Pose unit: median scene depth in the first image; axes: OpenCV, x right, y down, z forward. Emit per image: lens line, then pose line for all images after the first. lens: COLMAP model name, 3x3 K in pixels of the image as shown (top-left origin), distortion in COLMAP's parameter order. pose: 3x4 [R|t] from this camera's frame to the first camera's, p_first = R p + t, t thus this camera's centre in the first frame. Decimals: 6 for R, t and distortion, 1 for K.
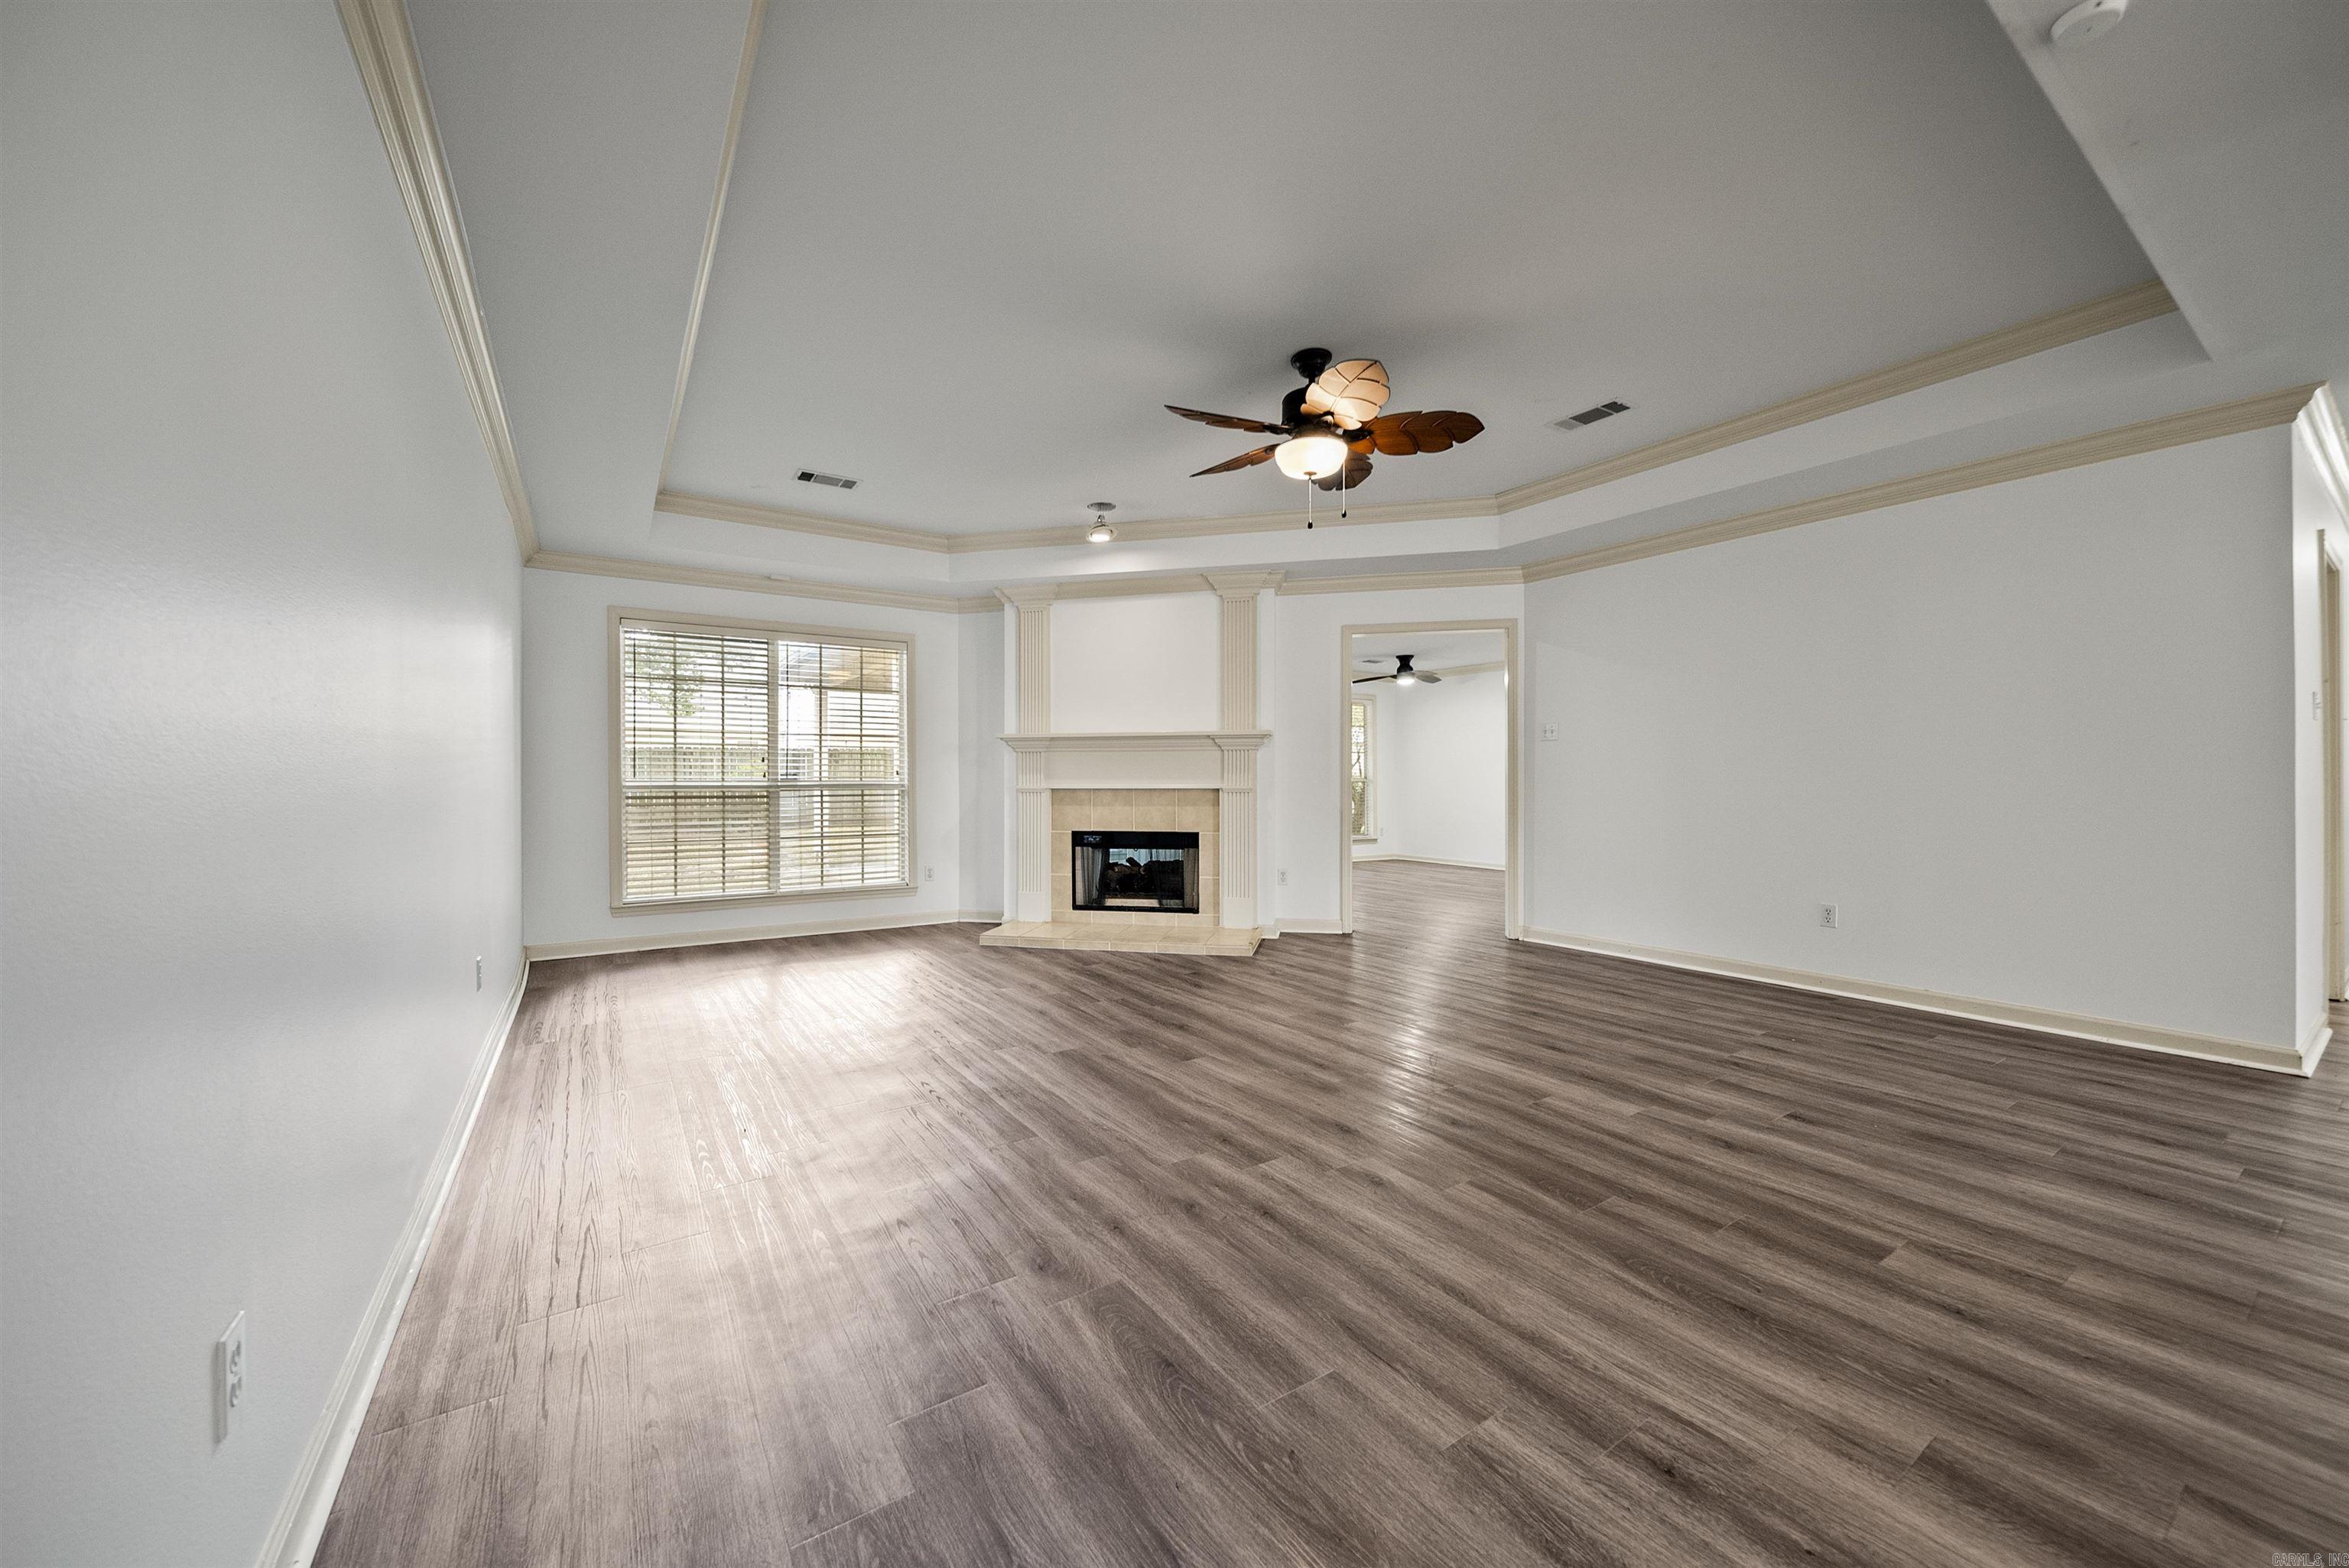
lens RADIAL K [[855.0, 0, 1158.8], [0, 855.0, 773.4], [0, 0, 1]] dist [-0.000950, -0.000178]
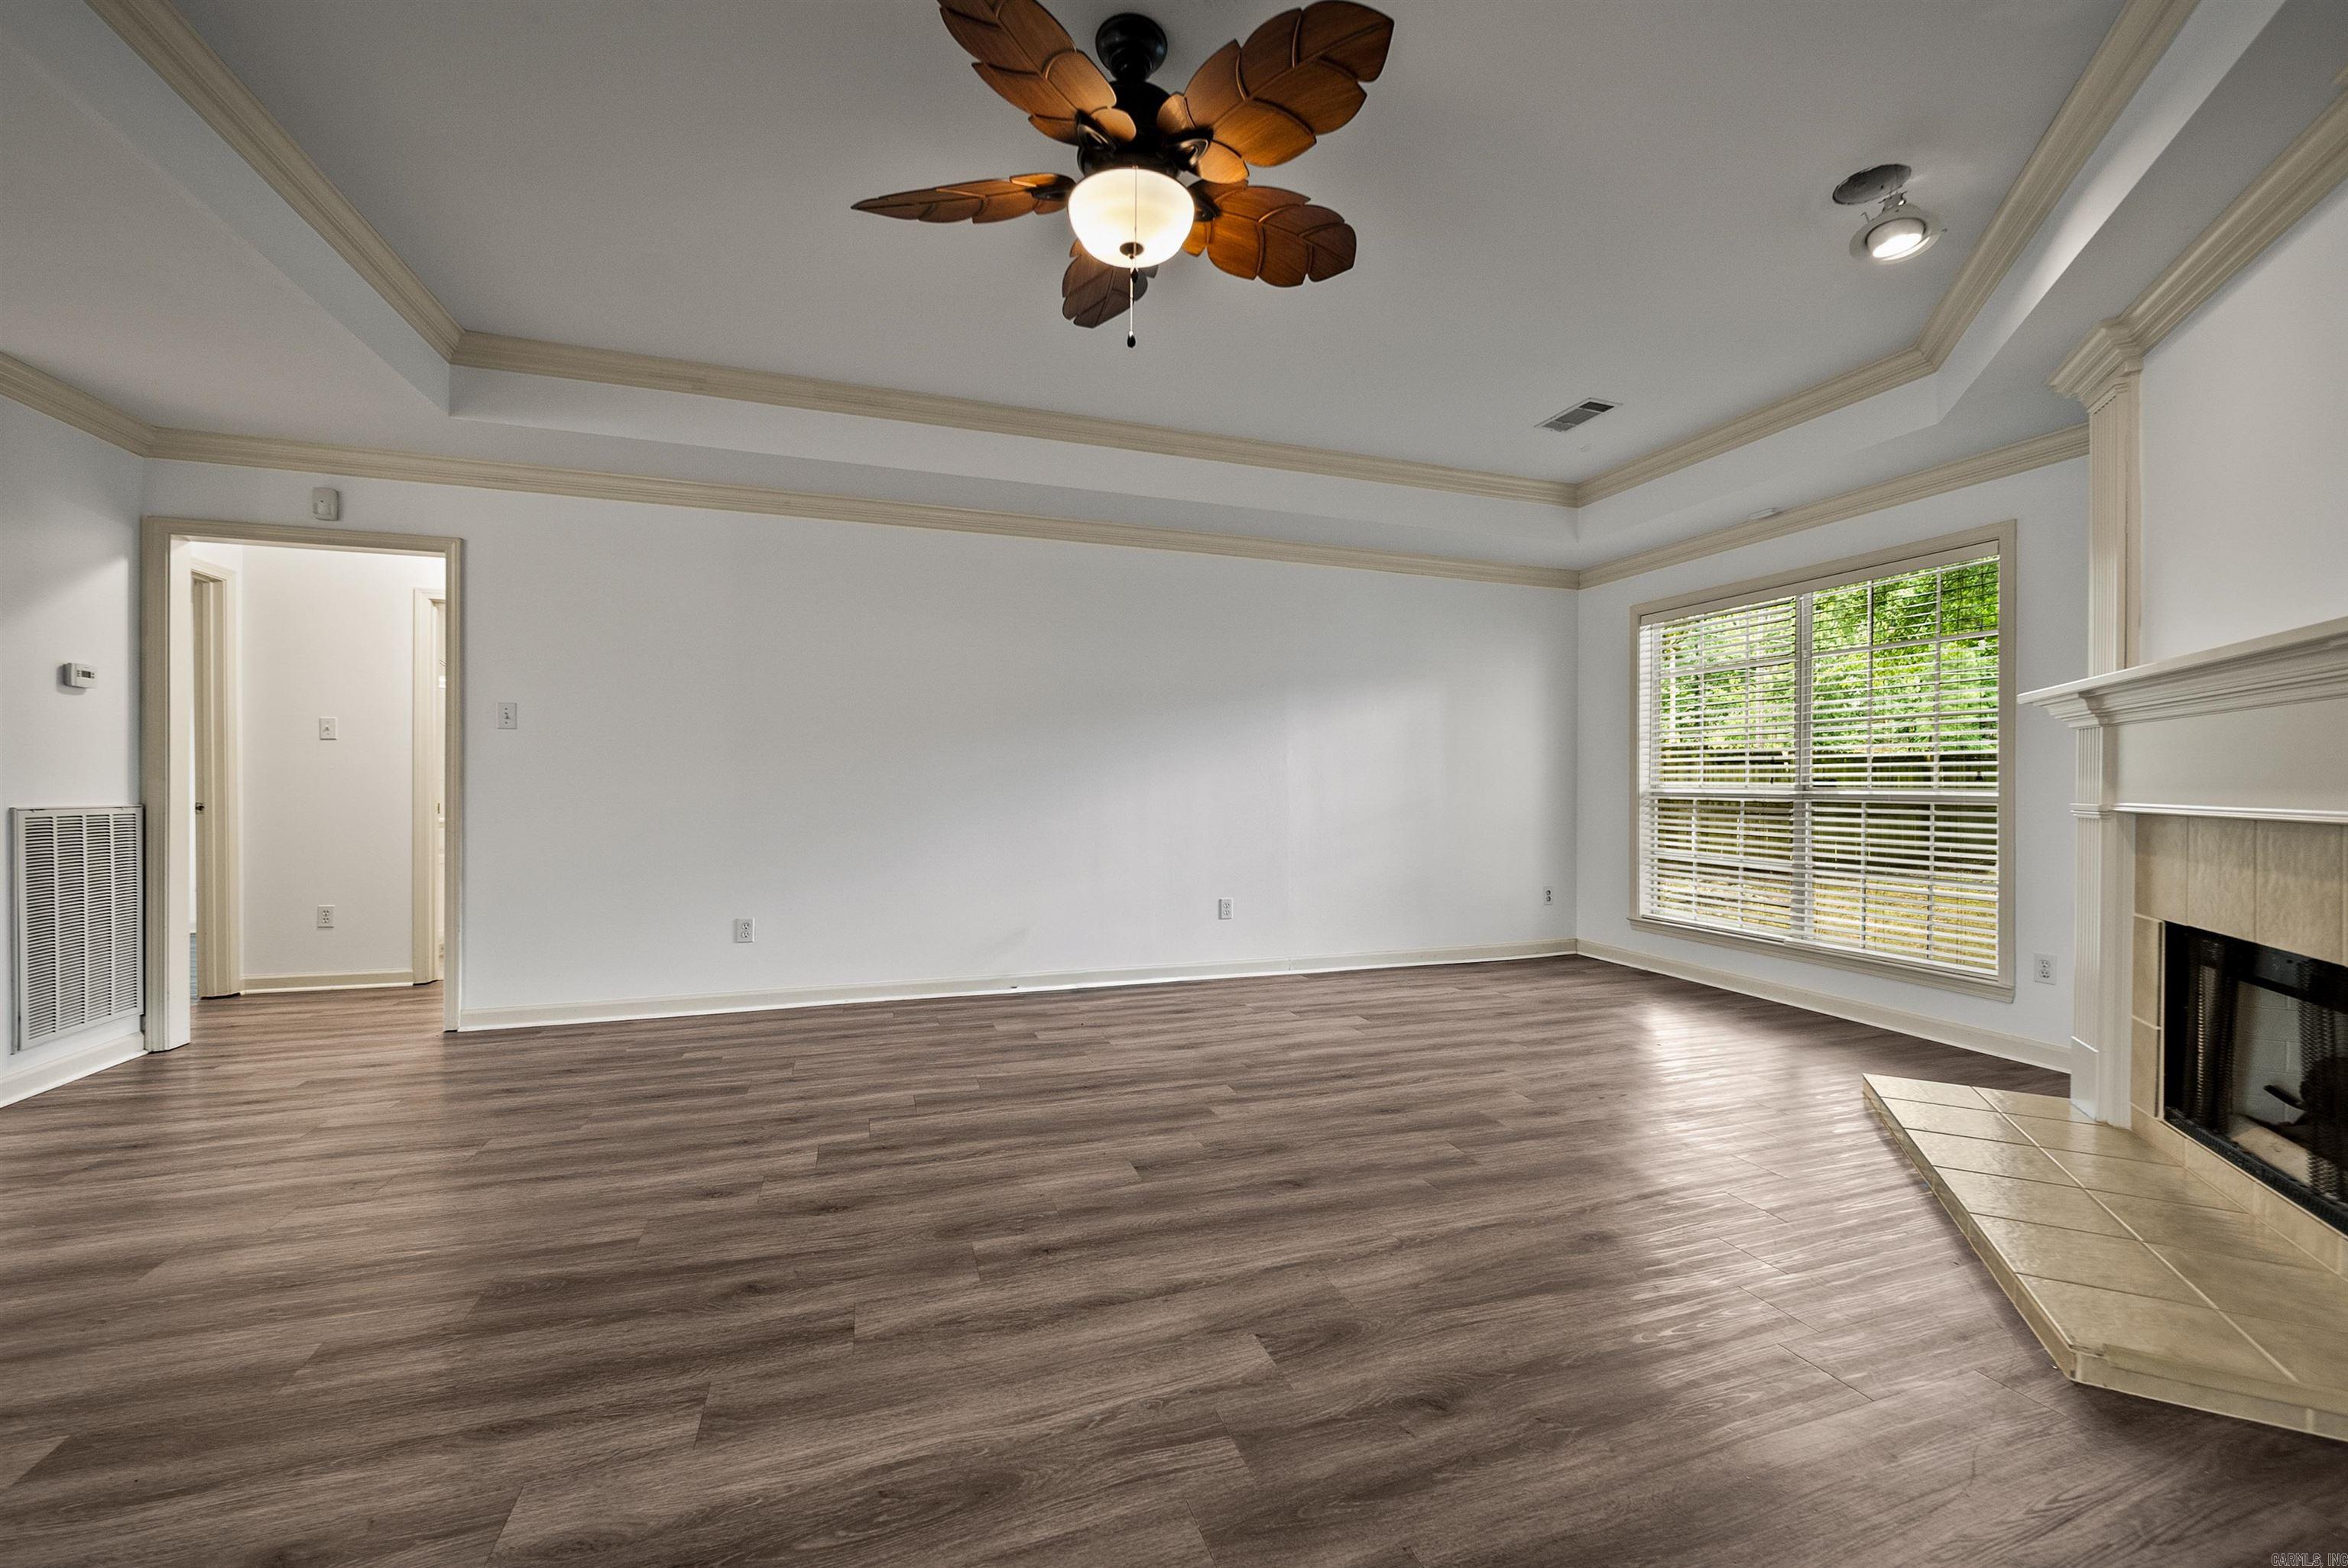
lens RADIAL K [[912.0, 0, 1171.3], [0, 912.0, 779.8], [0, 0, 1]] dist [-0.001617, -0.001380]
pose [[-0.252085, -0.001562, -0.967704, 0.447250], [0.001402, 0.999997, -0.001980, 0.001673], [0.967704, -0.001856, -0.252082, 0.698083]]
